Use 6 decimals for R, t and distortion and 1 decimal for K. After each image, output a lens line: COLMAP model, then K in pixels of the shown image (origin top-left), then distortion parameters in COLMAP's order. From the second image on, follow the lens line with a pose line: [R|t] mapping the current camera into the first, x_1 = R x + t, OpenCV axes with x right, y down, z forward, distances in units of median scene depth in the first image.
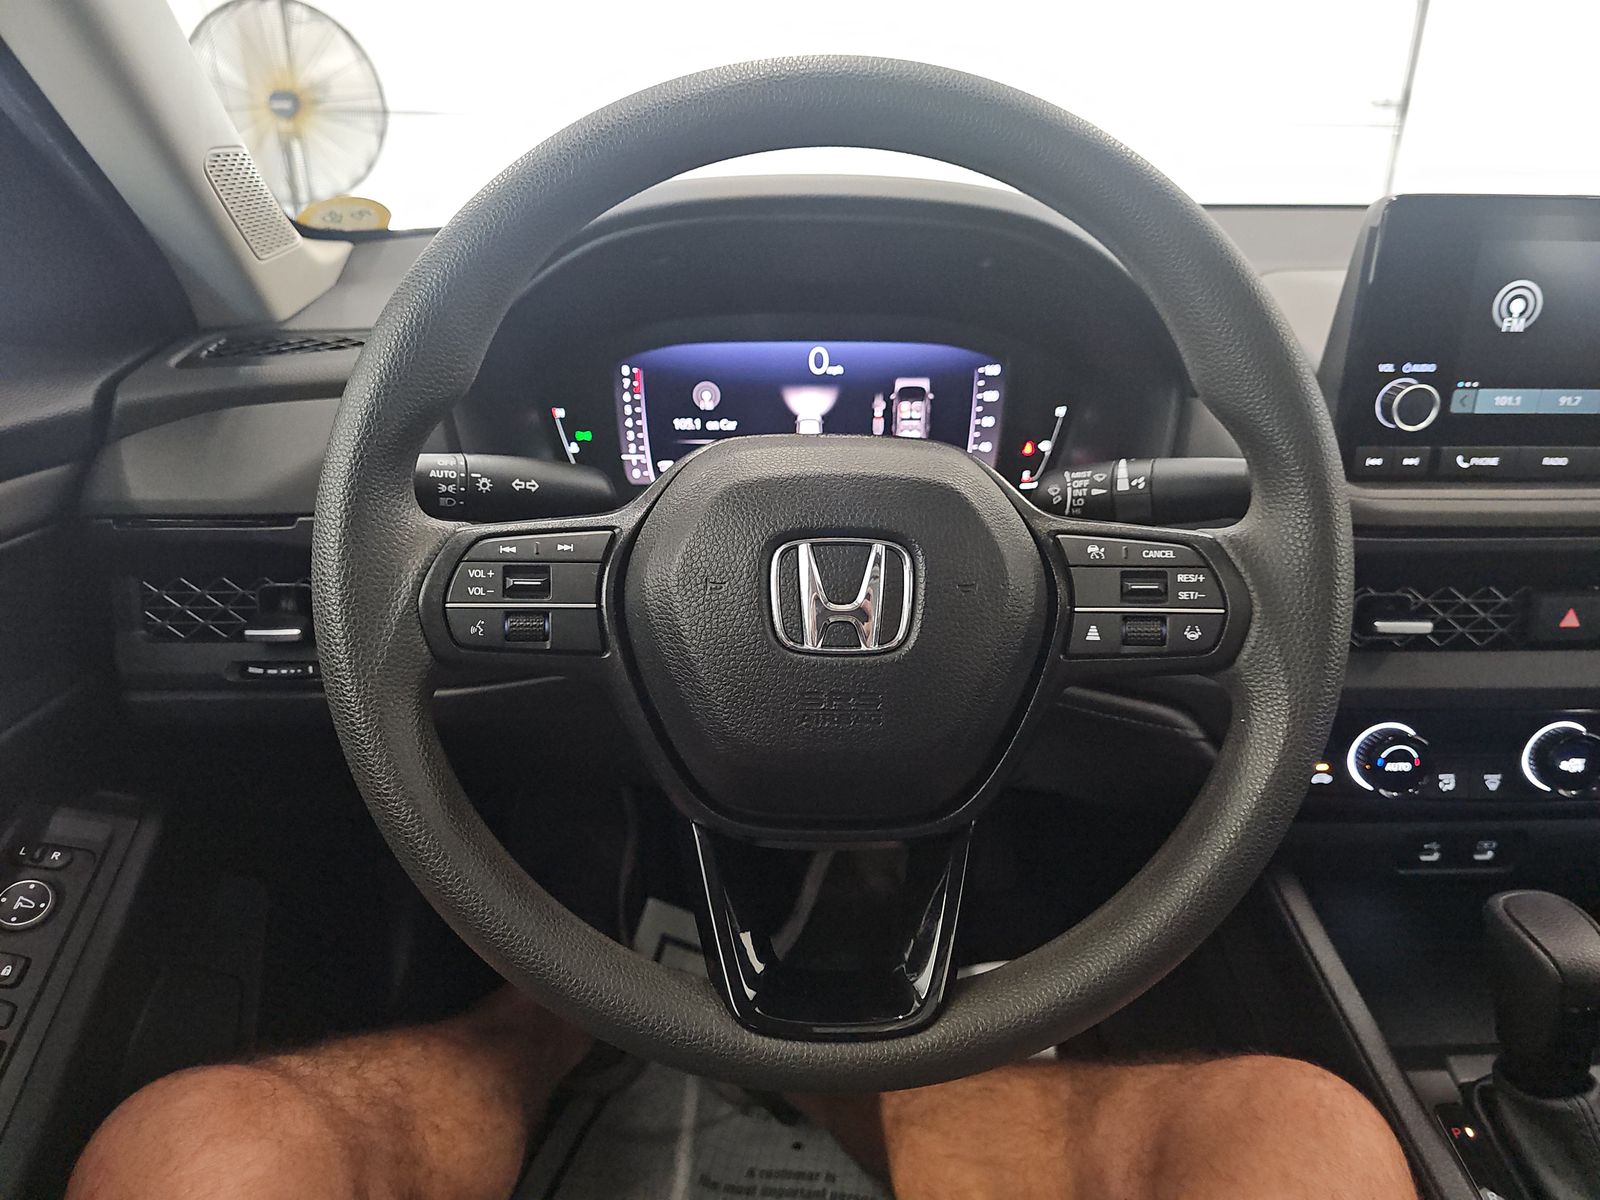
lens RADIAL K [[1064.5, 0, 800.0], [0, 1064.5, 600.0], [0, 0, 1]] dist [0.001467, -0.003184]
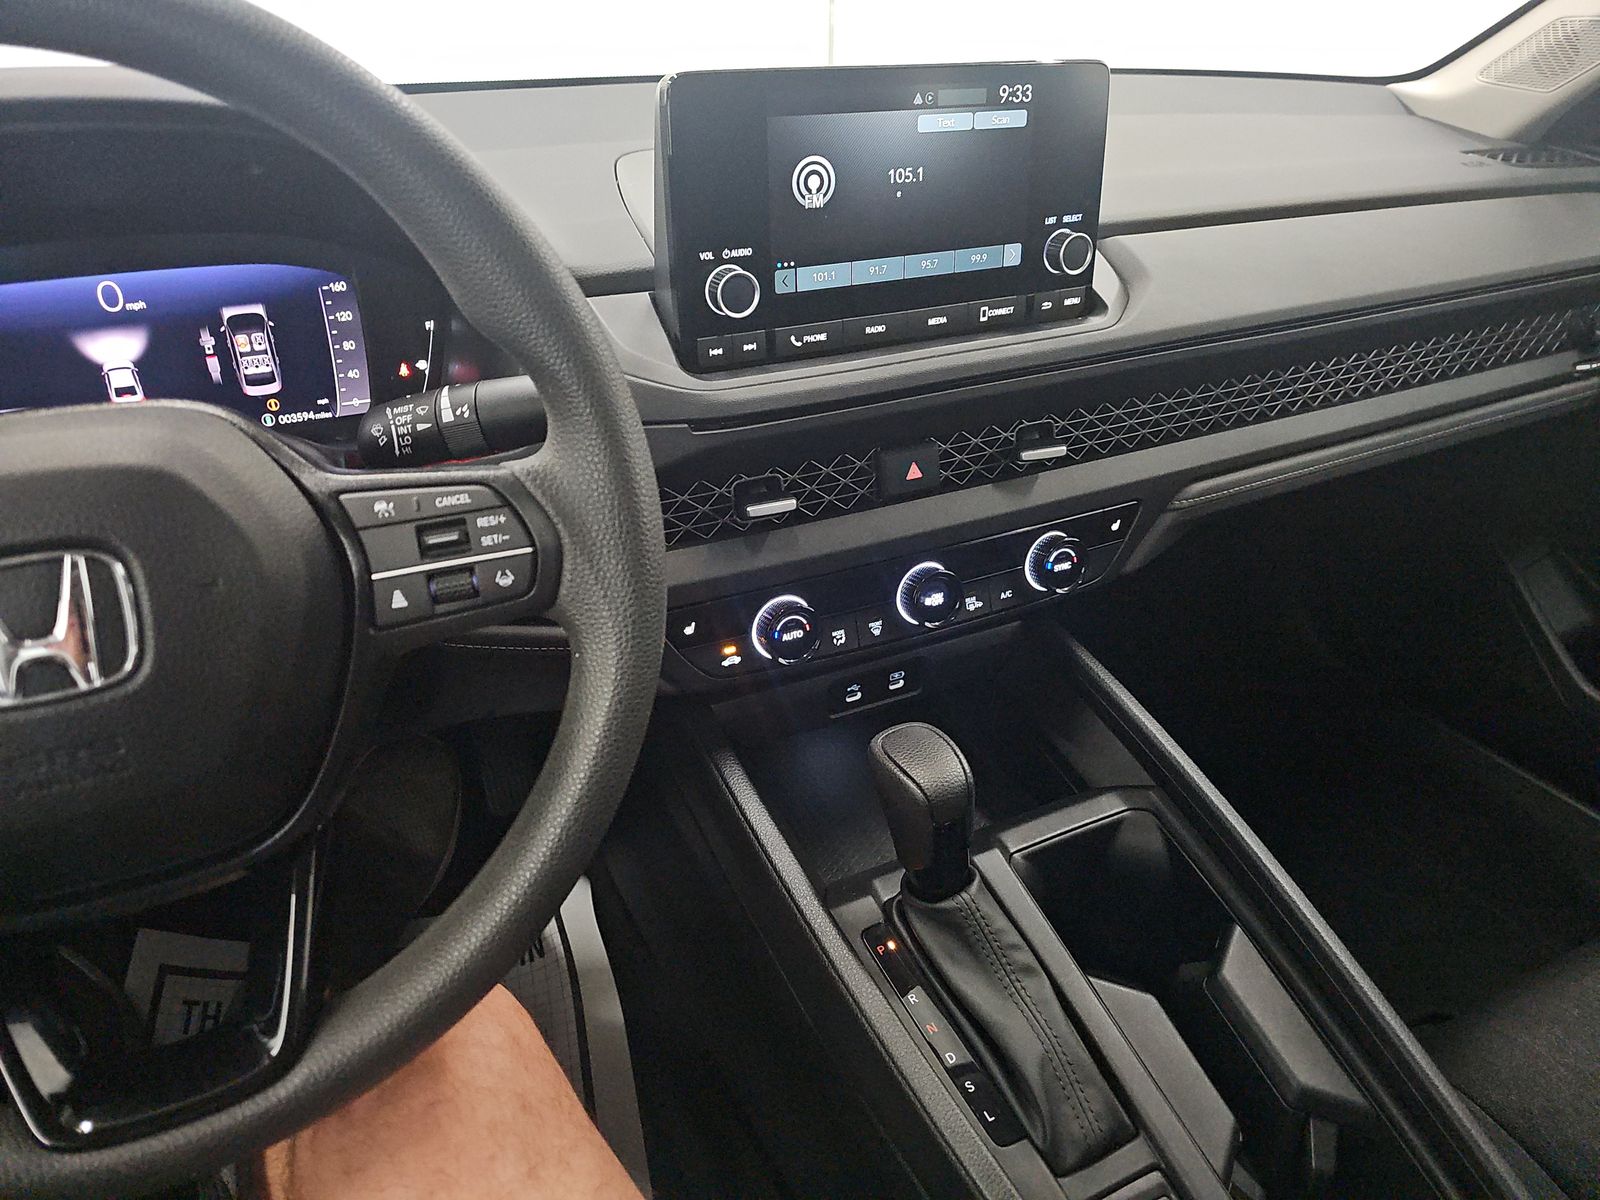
lens RADIAL K [[1032.4, 0, 791.2], [0, 1032.4, 606.1], [0, 0, 1]] dist [0.048125, -0.046130]
pose [[0.913168, -0.211612, 0.348346, 0.214018], [0.167304, 0.973950, 0.153073, -0.033454], [-0.371664, -0.081502, 0.924783, 0.042381]]
